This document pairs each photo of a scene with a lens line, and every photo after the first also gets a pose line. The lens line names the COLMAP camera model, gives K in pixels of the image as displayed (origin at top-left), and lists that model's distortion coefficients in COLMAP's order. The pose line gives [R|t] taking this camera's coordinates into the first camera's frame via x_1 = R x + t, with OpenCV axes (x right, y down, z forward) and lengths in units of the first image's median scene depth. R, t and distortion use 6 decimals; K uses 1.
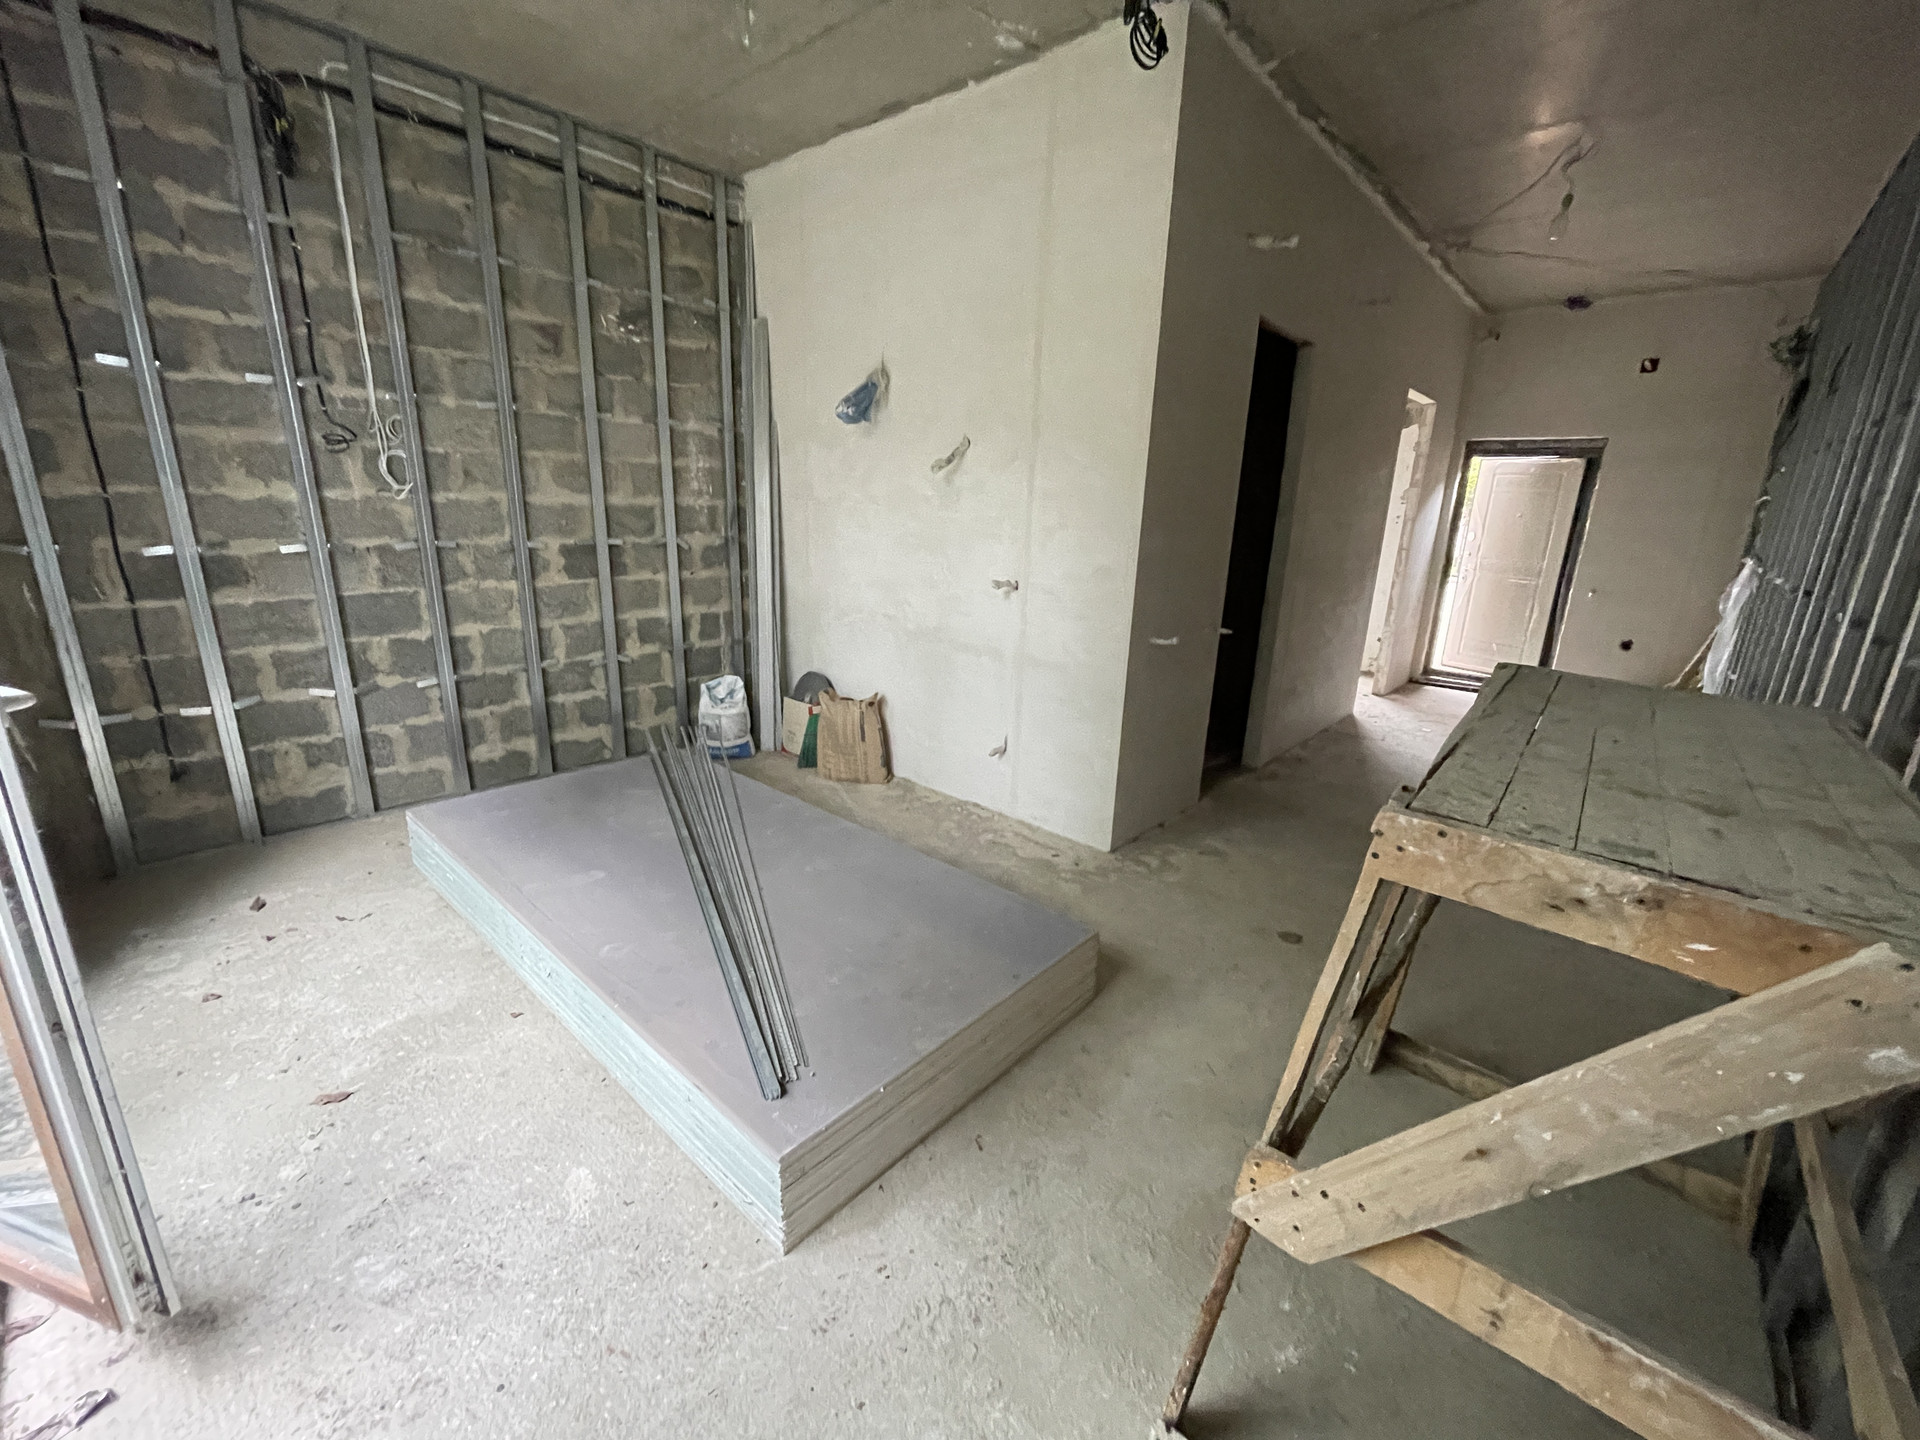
lens RADIAL K [[773.7, 0, 963.4], [0, 773.7, 715.0], [0, 0, 1]] dist [-0.002976, -0.000798]
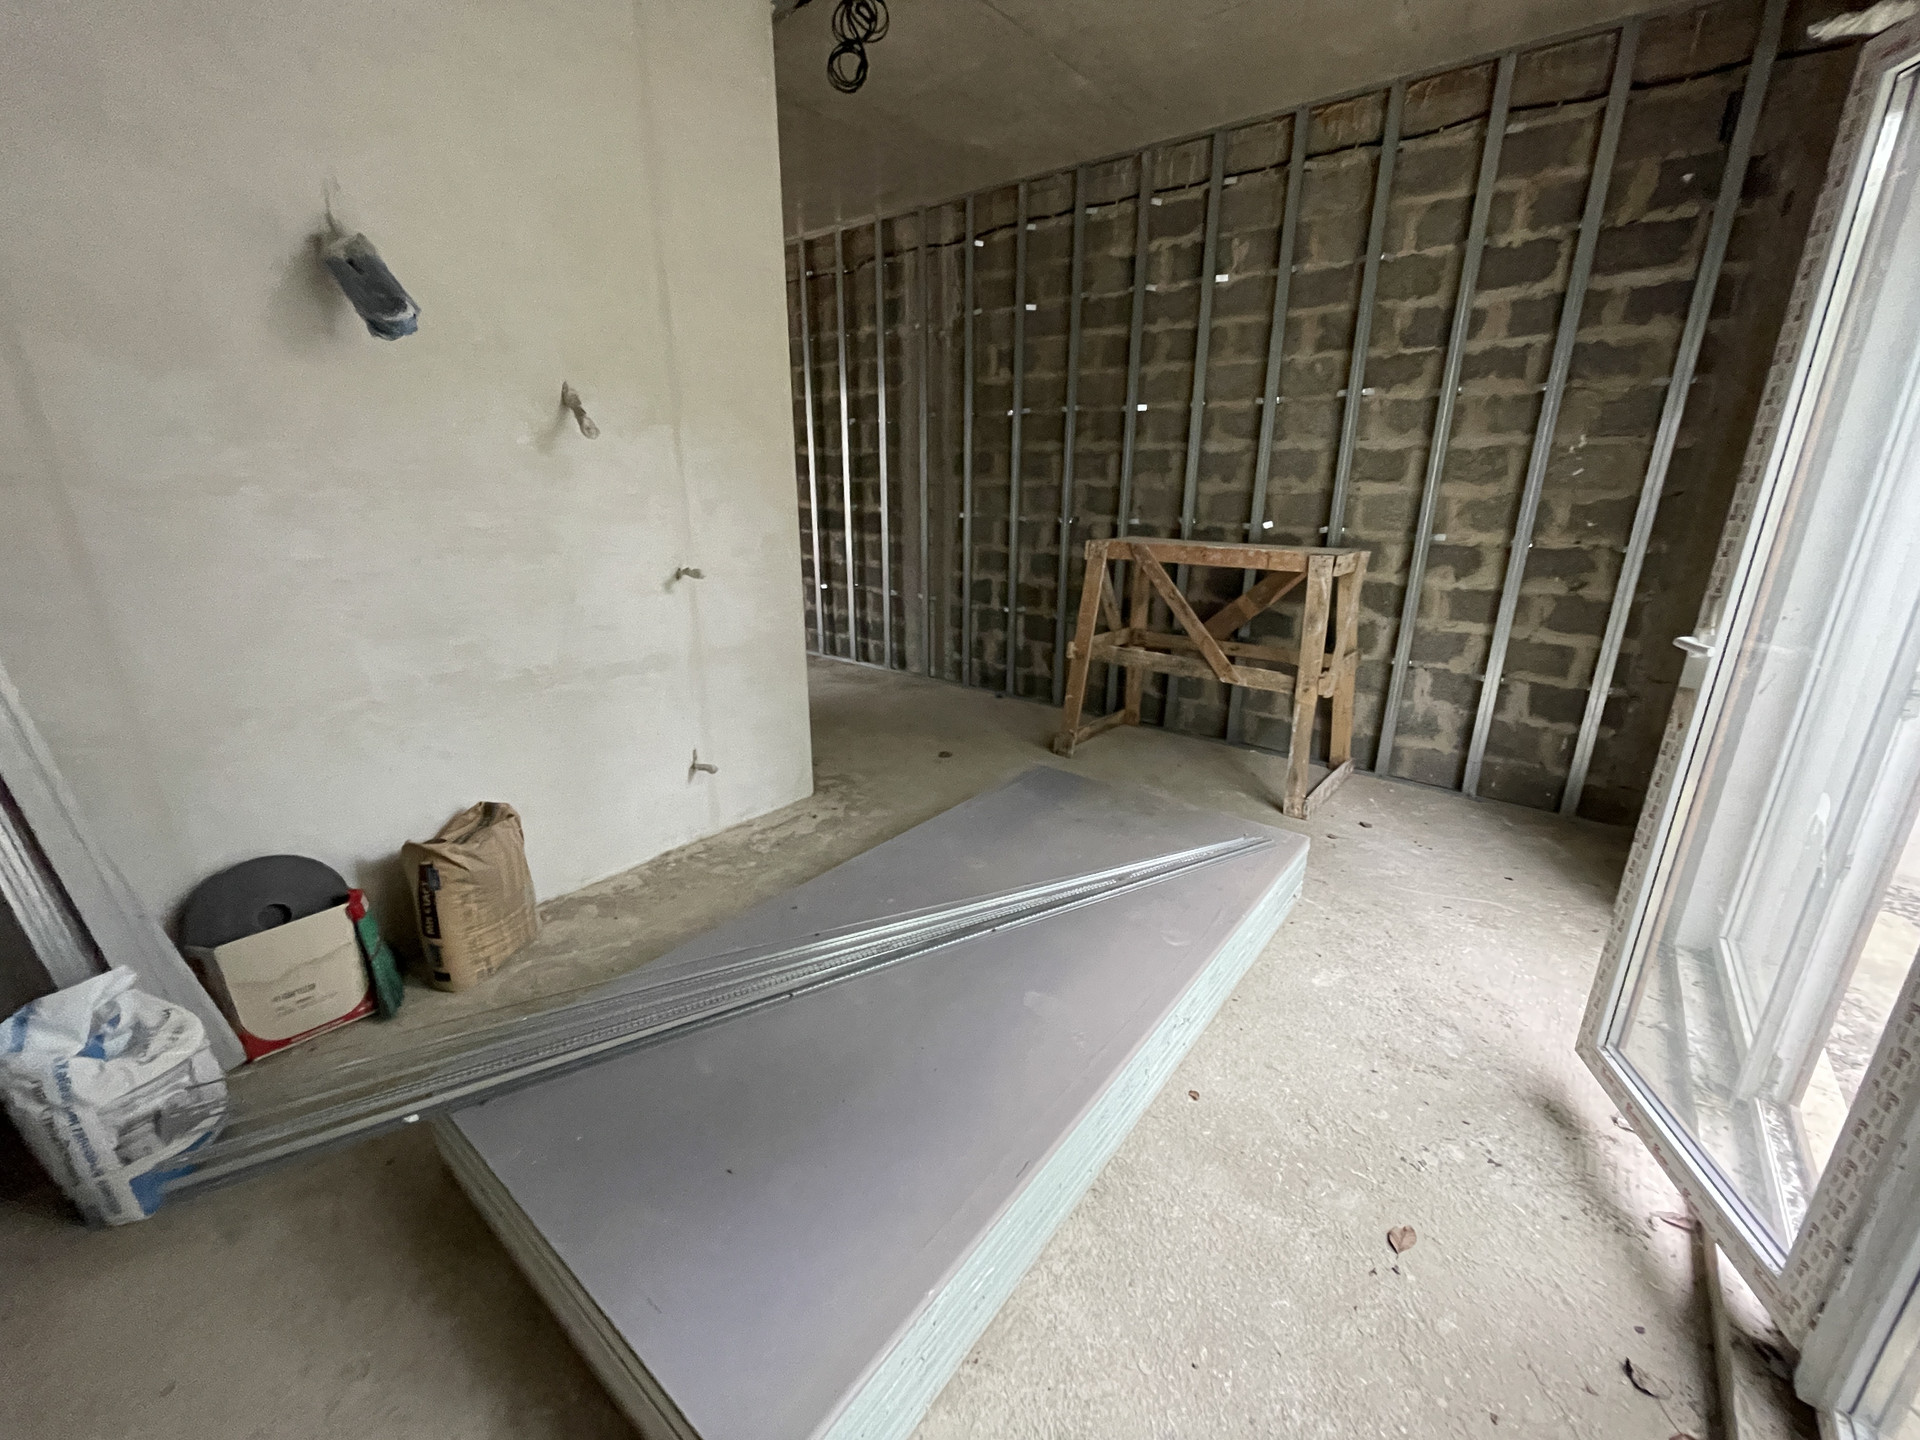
lens RADIAL K [[773.7, 0, 959.8], [0, 773.7, 714.6], [0, 0, 1]] dist [-0.002976, -0.000798]
pose [[-0.042291, -0.335771, 0.940994, -0.833122], [0.259660, 0.905779, 0.334875, -0.243345], [-0.964774, 0.258501, 0.048880, 0.736907]]
